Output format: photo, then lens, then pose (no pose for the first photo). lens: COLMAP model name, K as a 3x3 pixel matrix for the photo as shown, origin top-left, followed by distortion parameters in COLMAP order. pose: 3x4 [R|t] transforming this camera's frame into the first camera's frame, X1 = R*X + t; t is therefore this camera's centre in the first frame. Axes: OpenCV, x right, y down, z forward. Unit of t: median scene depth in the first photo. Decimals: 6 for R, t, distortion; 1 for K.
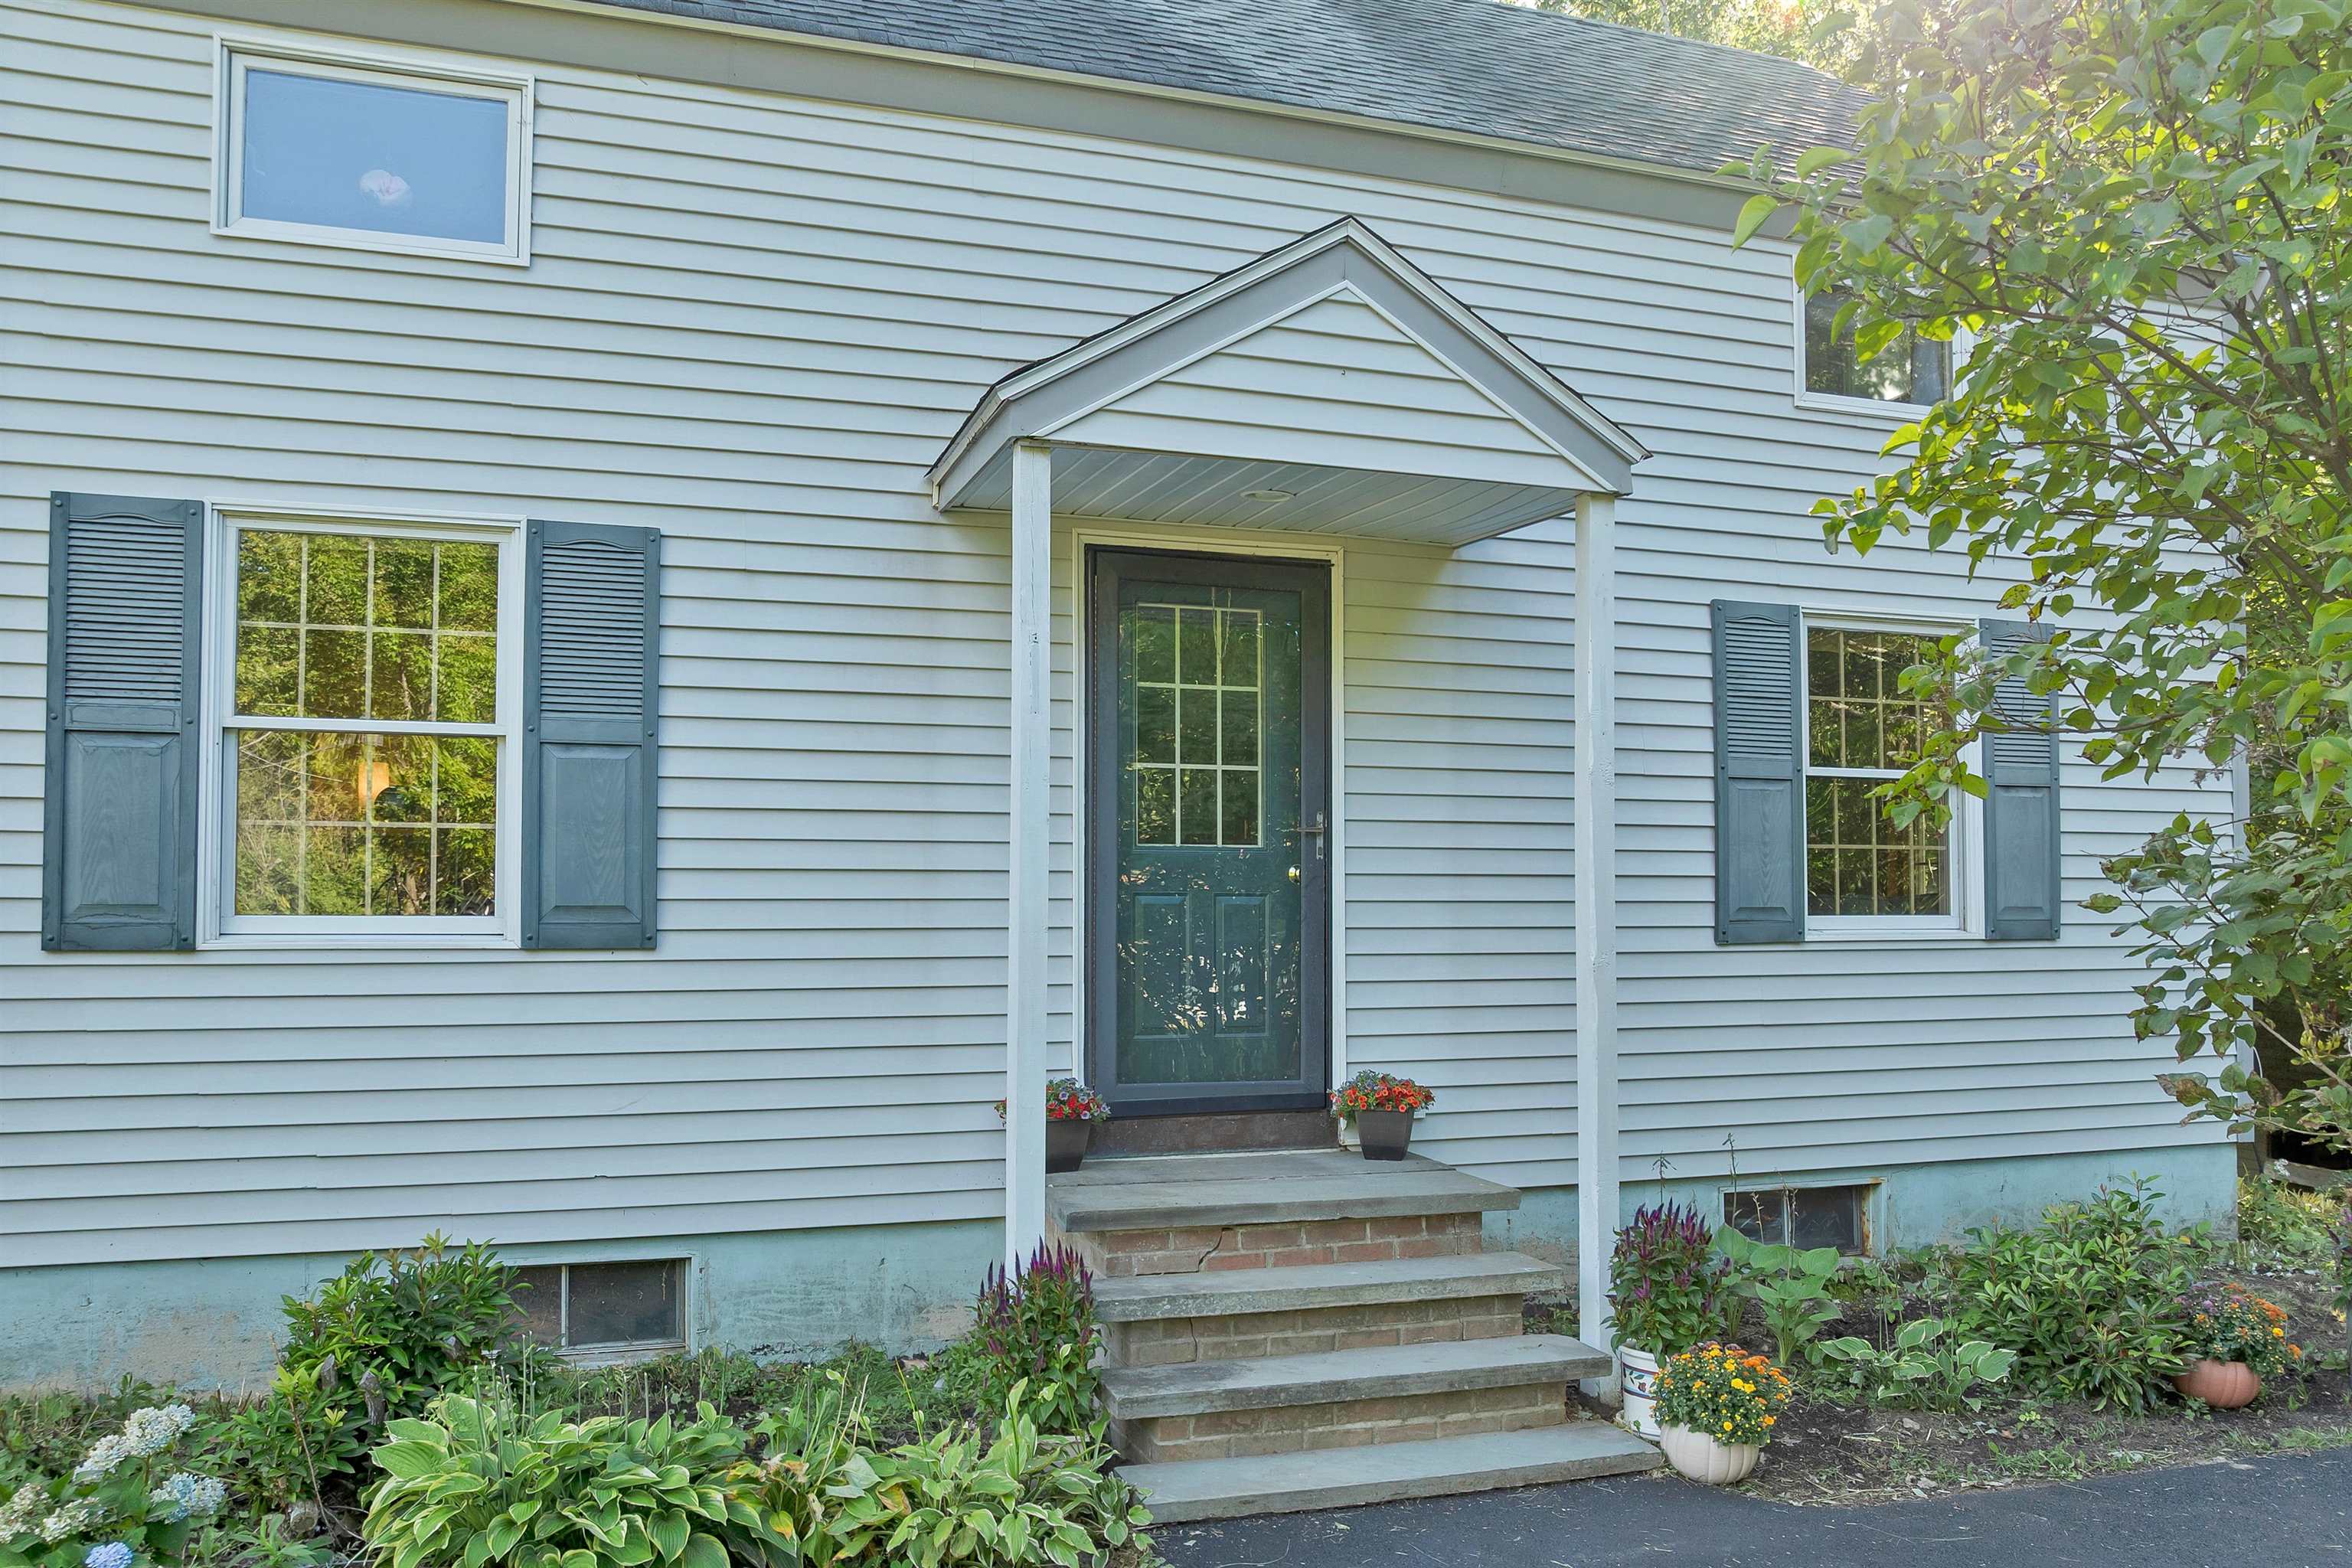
lens RADIAL K [[1772.6, 0, 1176.0], [0, 1772.6, 783.3], [0, 0, 1]] dist [-0.031249, -0.000667]
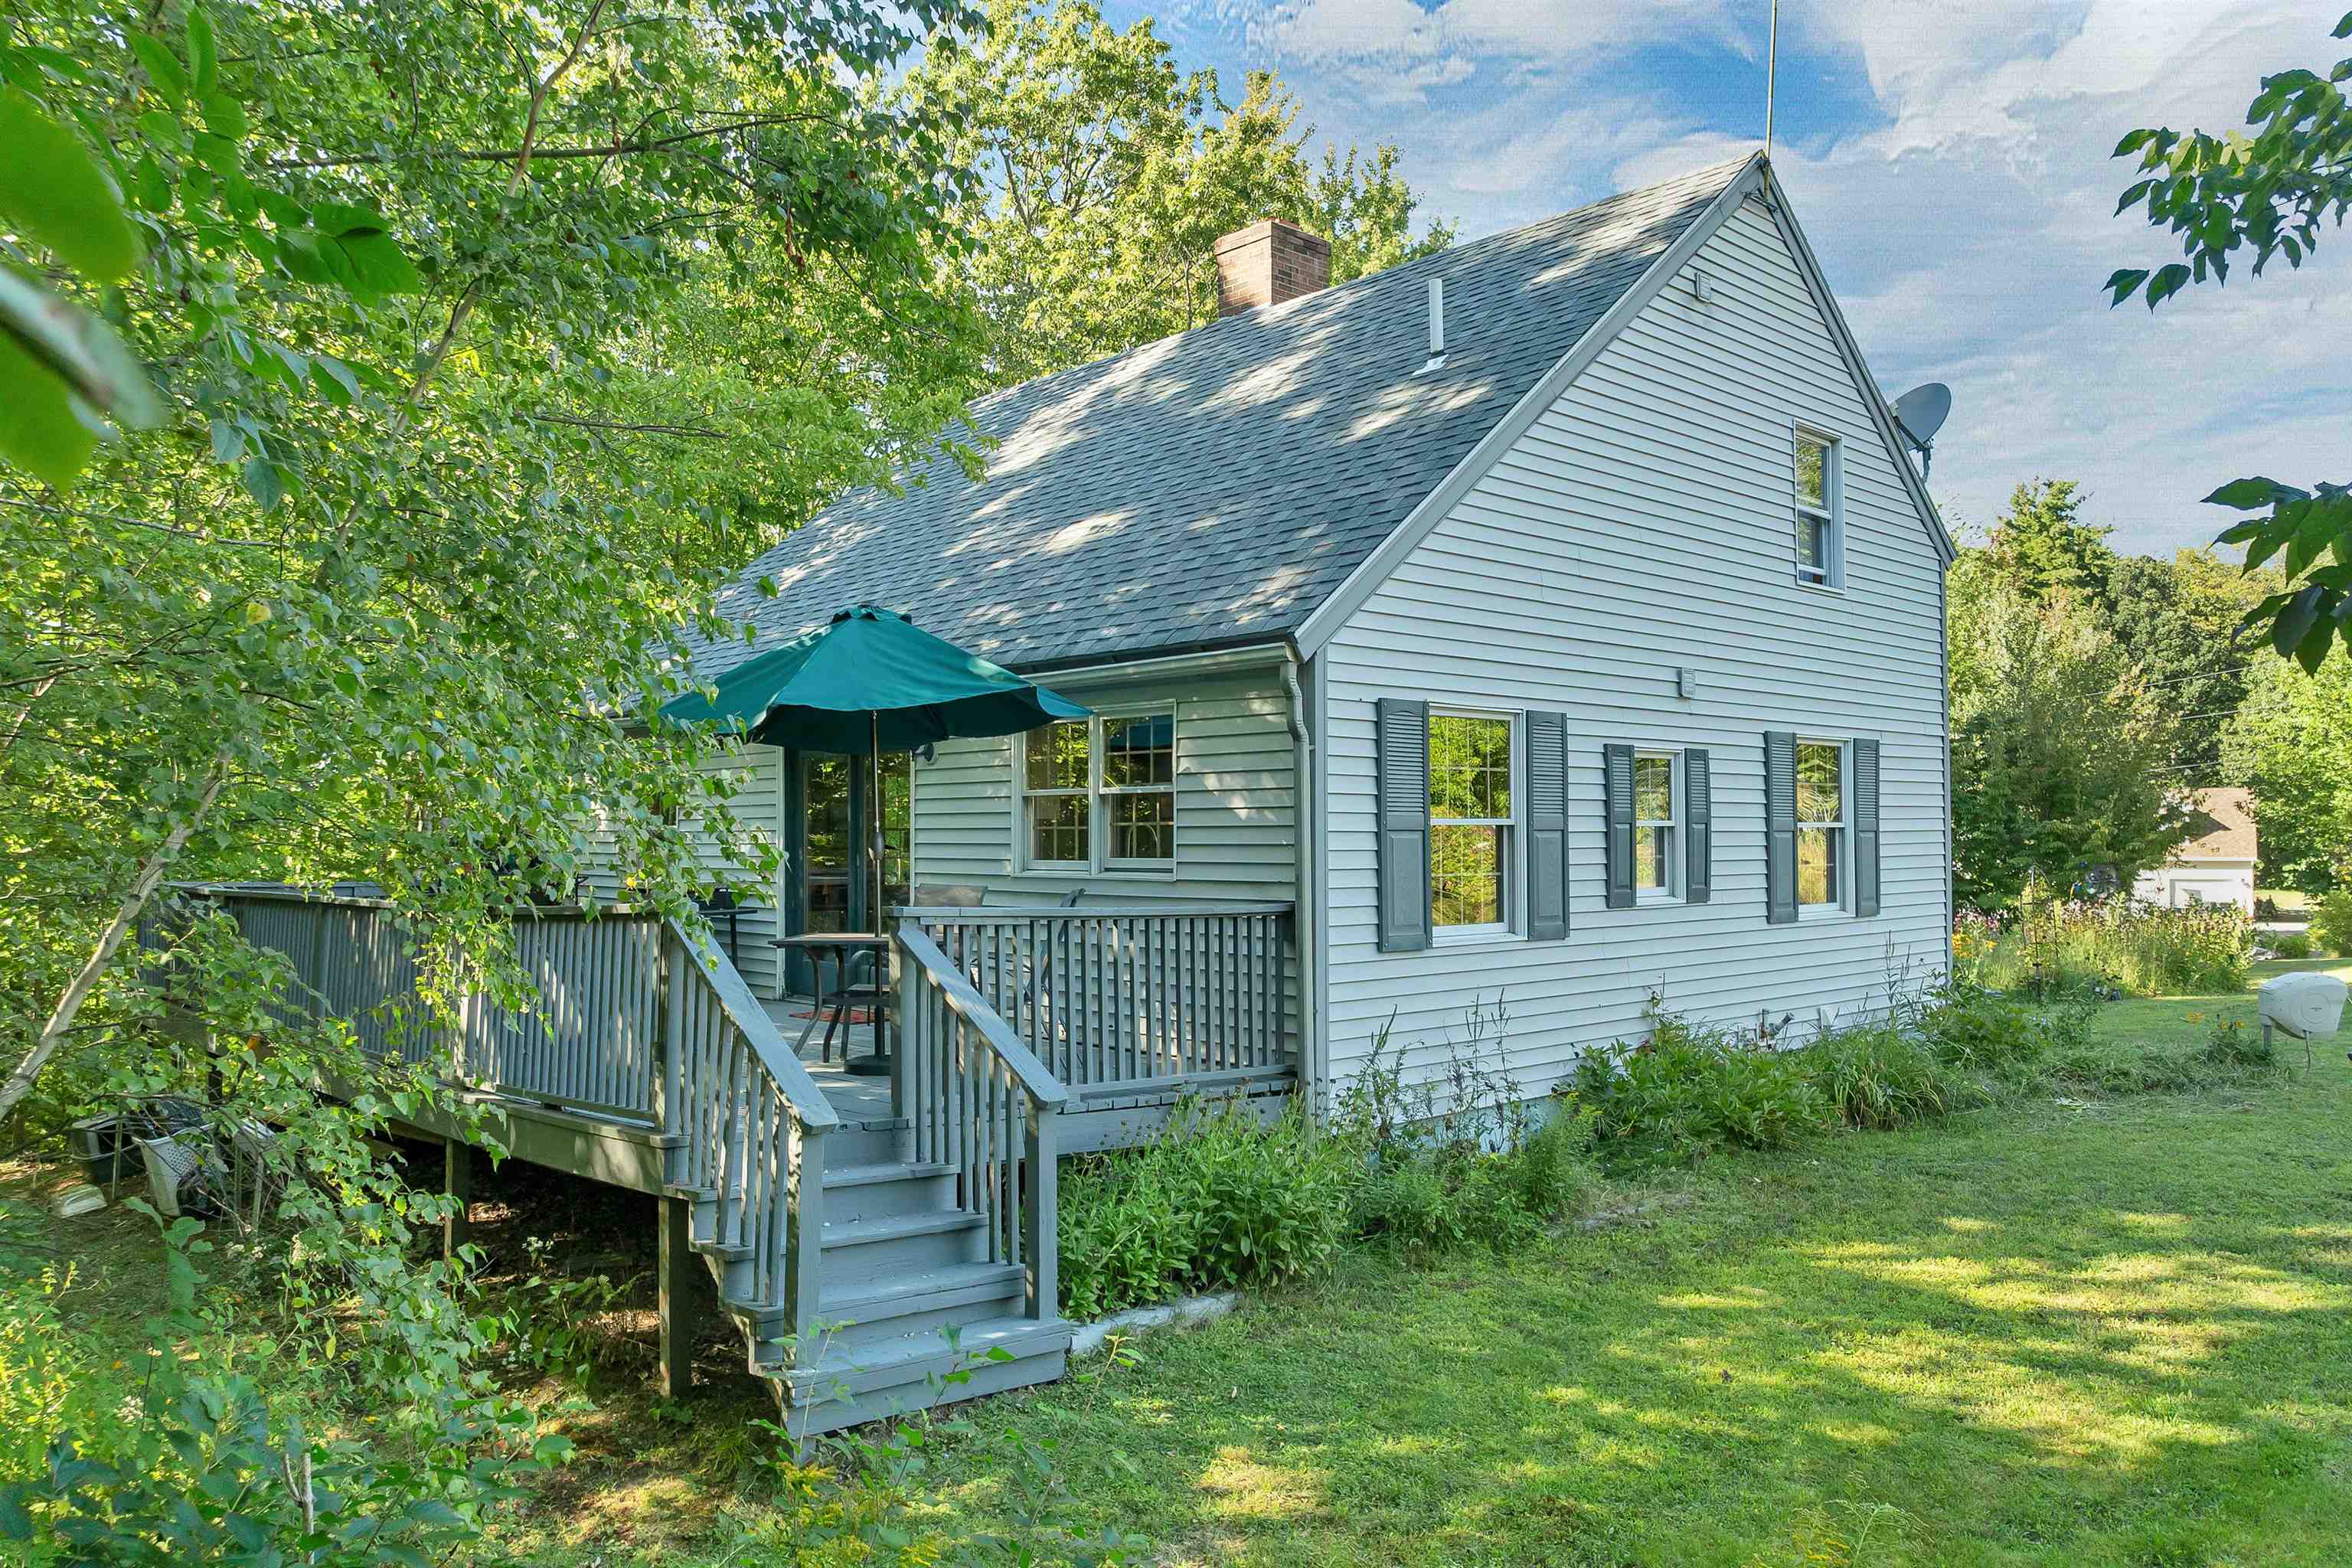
lens RADIAL K [[1772.6, 0, 1175.9], [0, 1772.6, 782.1], [0, 0, 1]] dist [-0.031249, -0.000667]
pose [[0.891607, -0.019093, 0.452407, -1.521821], [0.034411, 0.999078, -0.025654, -0.040437], [-0.451500, 0.038441, 0.891443, -0.471949]]
